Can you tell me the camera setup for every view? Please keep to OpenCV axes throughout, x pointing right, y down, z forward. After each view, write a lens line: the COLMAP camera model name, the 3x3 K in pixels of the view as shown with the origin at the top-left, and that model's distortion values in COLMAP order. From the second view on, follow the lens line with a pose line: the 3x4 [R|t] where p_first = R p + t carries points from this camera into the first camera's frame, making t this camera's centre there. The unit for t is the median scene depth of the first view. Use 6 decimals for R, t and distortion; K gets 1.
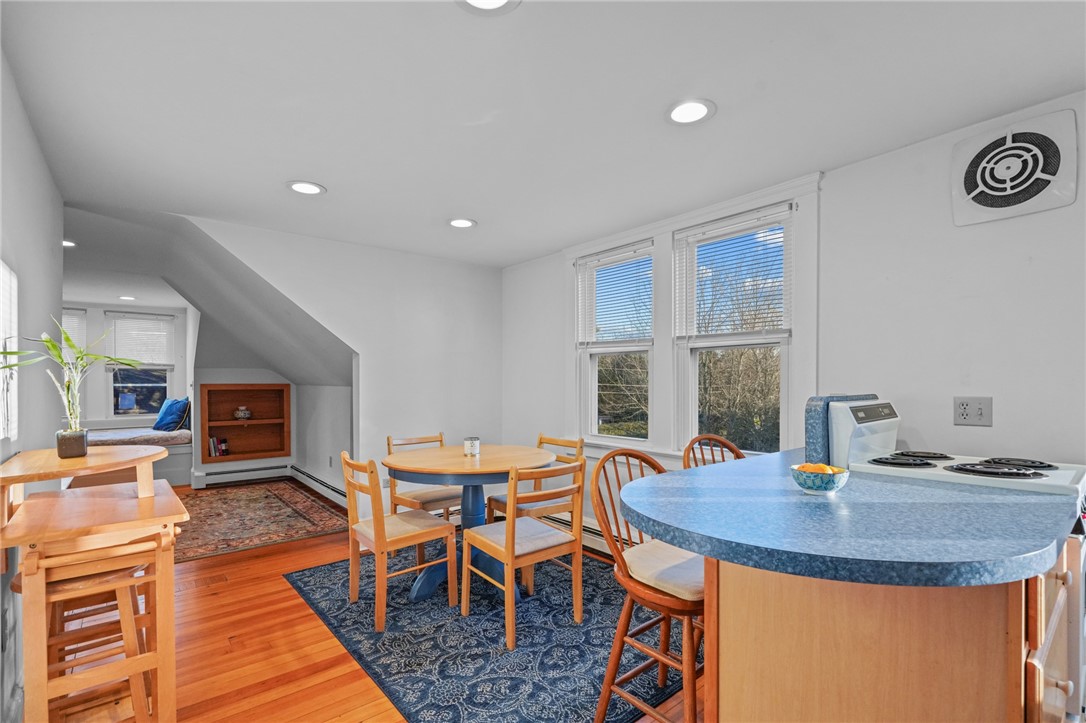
lens RADIAL K [[497.6, 0, 541.5], [0, 497.6, 386.7], [0, 0, 1]] dist [-0.001209, -0.001191]
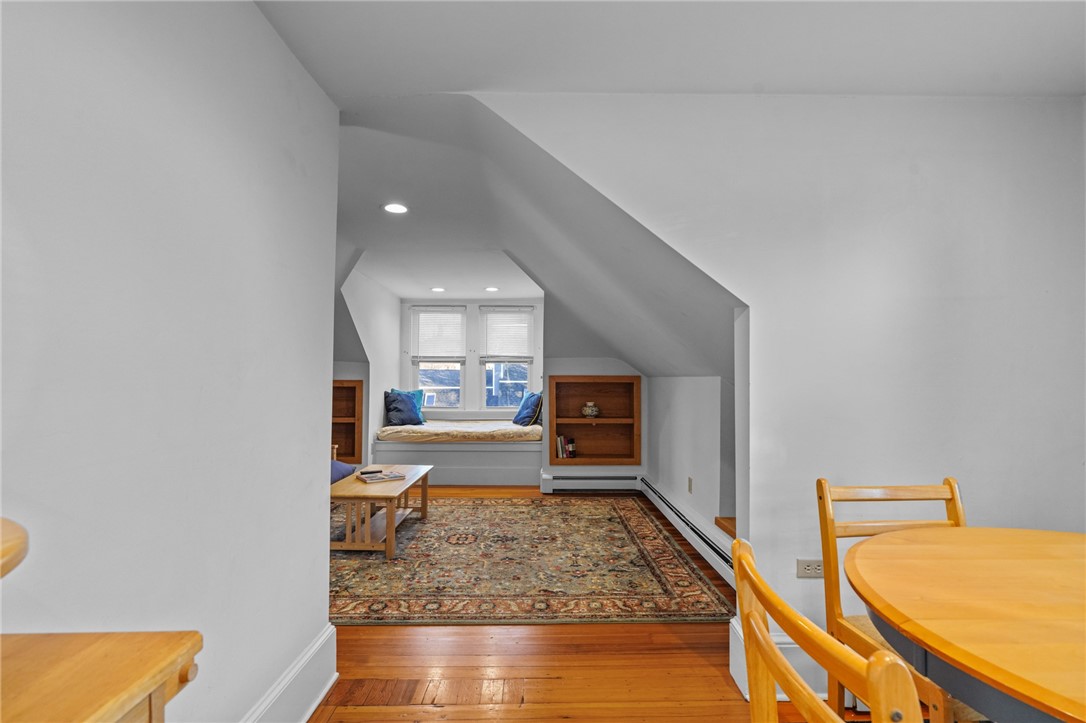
lens RADIAL K [[493.2, 0, 543.4], [0, 493.2, 377.6], [0, 0, 1]] dist [-0.003313, -0.001290]
pose [[0.777087, -0.002026, -0.629390, -0.247760], [-0.008119, 0.999879, -0.013242, 0.017990], [0.629341, 0.015400, 0.776977, 0.554880]]
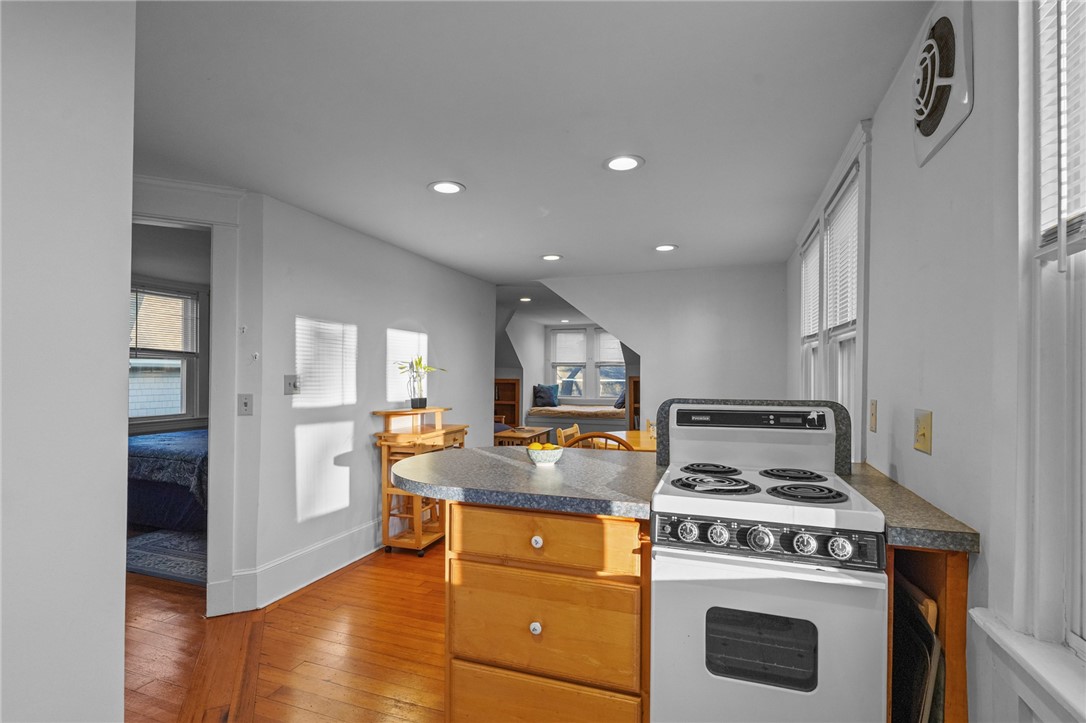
lens RADIAL K [[505.7, 0, 542.9], [0, 505.7, 371.0], [0, 0, 1]] dist [-0.002305, -0.000398]
pose [[0.512472, -0.001919, -0.858702, 0.747590], [-0.007529, 0.999949, -0.006728, -0.016843], [0.858671, 0.009913, 0.512431, 0.113754]]
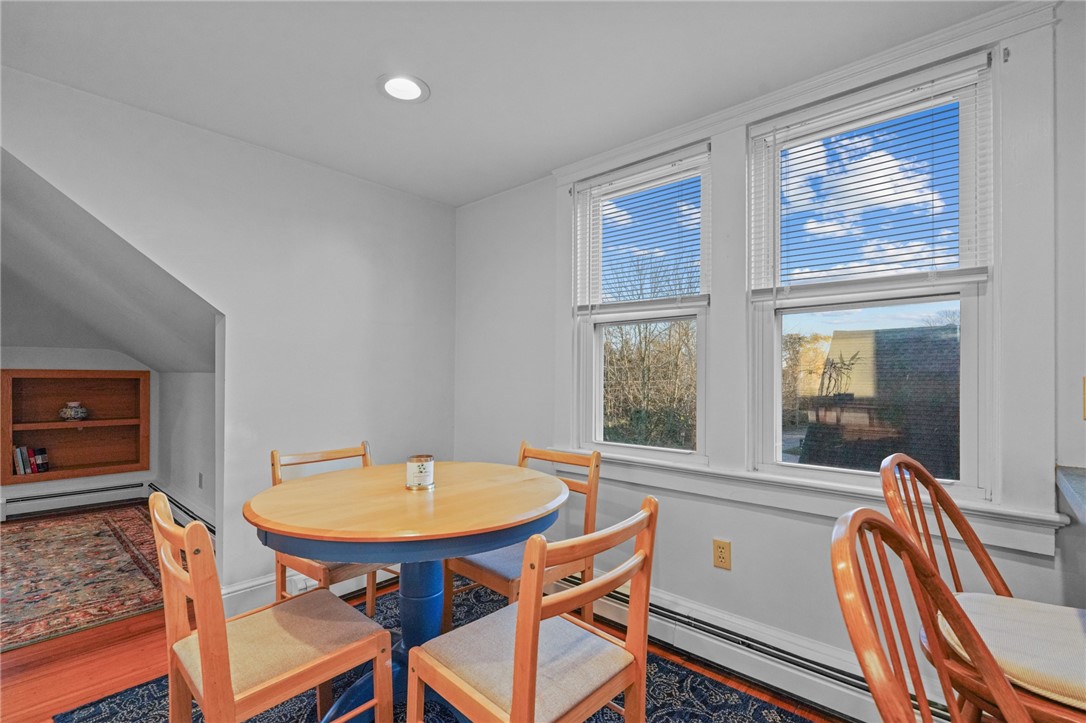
lens RADIAL K [[493.2, 0, 543.4], [0, 493.2, 377.6], [0, 0, 1]] dist [-0.003313, -0.001290]
pose [[0.989127, 0.006018, 0.146938, -0.080262], [-0.004577, 0.999938, -0.010141, 0.017502], [-0.146990, 0.009358, 0.989094, 0.403198]]
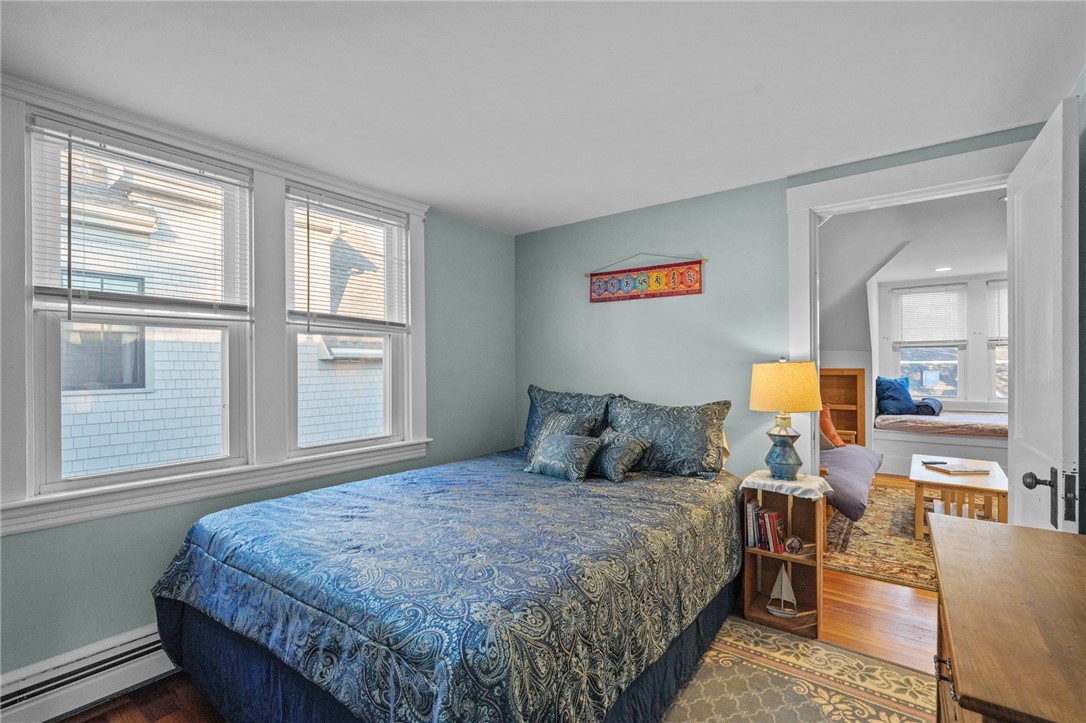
lens RADIAL K [[492.1, 0, 541.6], [0, 492.1, 363.7], [0, 0, 1]] dist [-0.003599, -0.000540]
pose [[0.226255, -0.000477, -0.974068, -0.378485], [0.001100, 0.999999, -0.000234, -0.007410], [0.974067, -0.001019, 0.226256, 0.018757]]
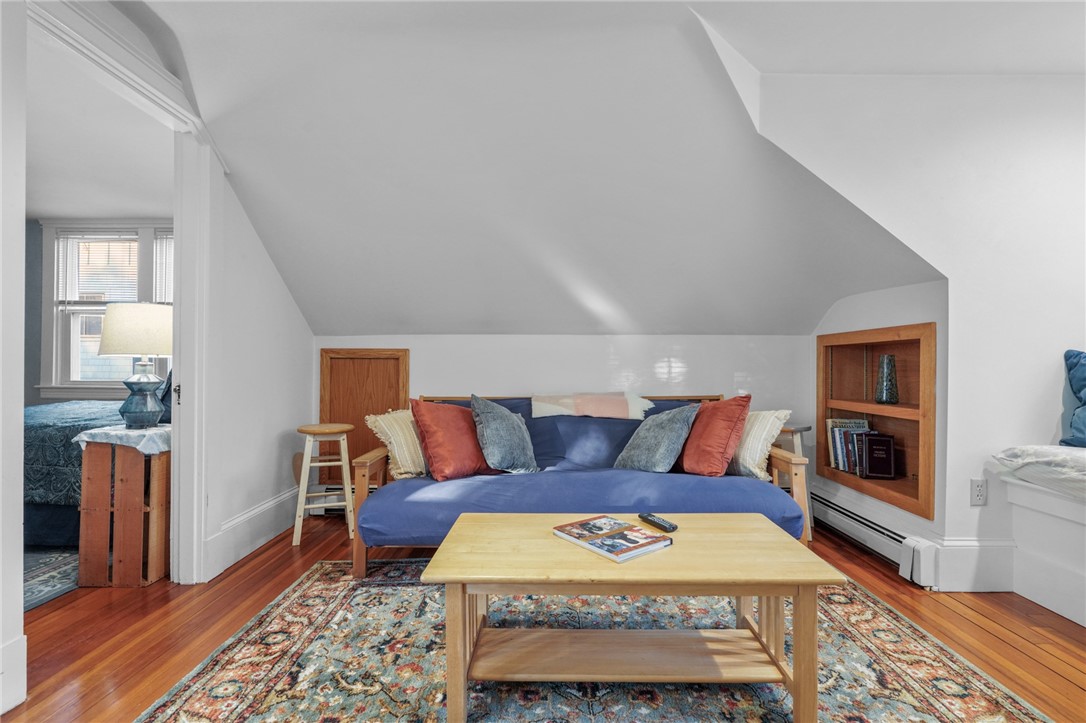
lens RADIAL K [[499.0, 0, 545.8], [0, 499.0, 364.2], [0, 0, 1]] dist [-0.004094, -0.000869]
pose [[-0.649028, -0.005827, -0.760742, -0.861354], [-0.006717, 0.999976, -0.001929, 0.073217], [0.760735, 0.003858, -0.649052, 1.481942]]
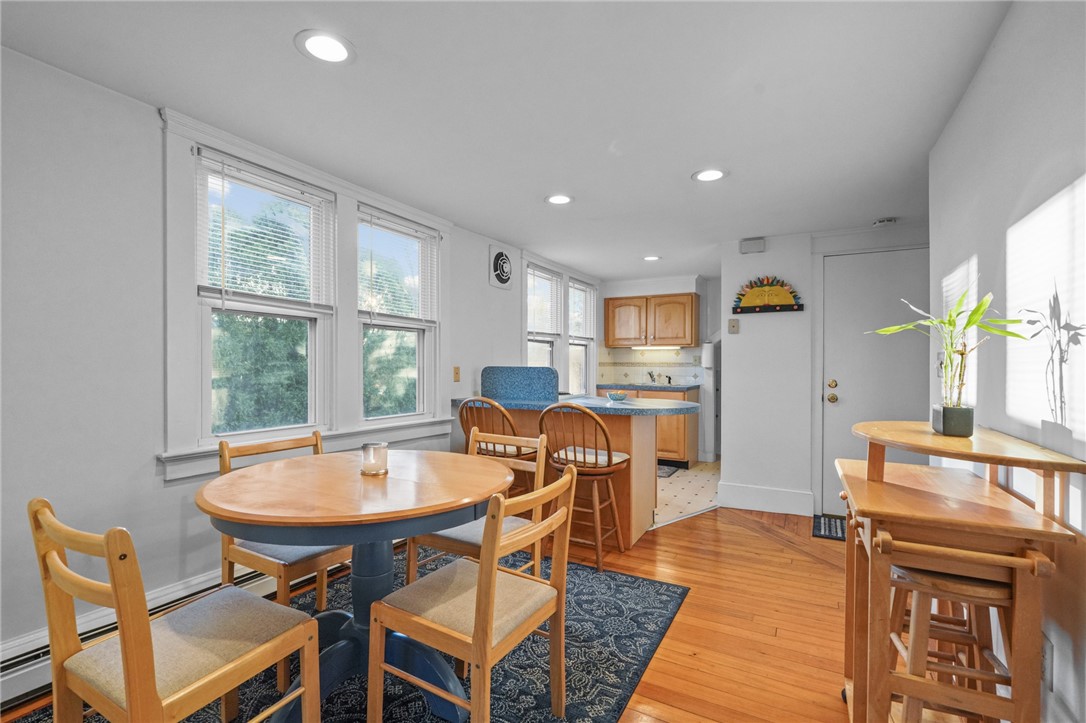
lens RADIAL K [[489.4, 0, 544.3], [0, 489.4, 368.0], [0, 0, 1]] dist [-0.004286, -0.000526]
pose [[-0.365338, -0.004921, 0.930862, -0.726343], [-0.000208, 0.999986, 0.005205, 0.006548], [-0.930875, 0.001708, -0.365334, 0.975025]]
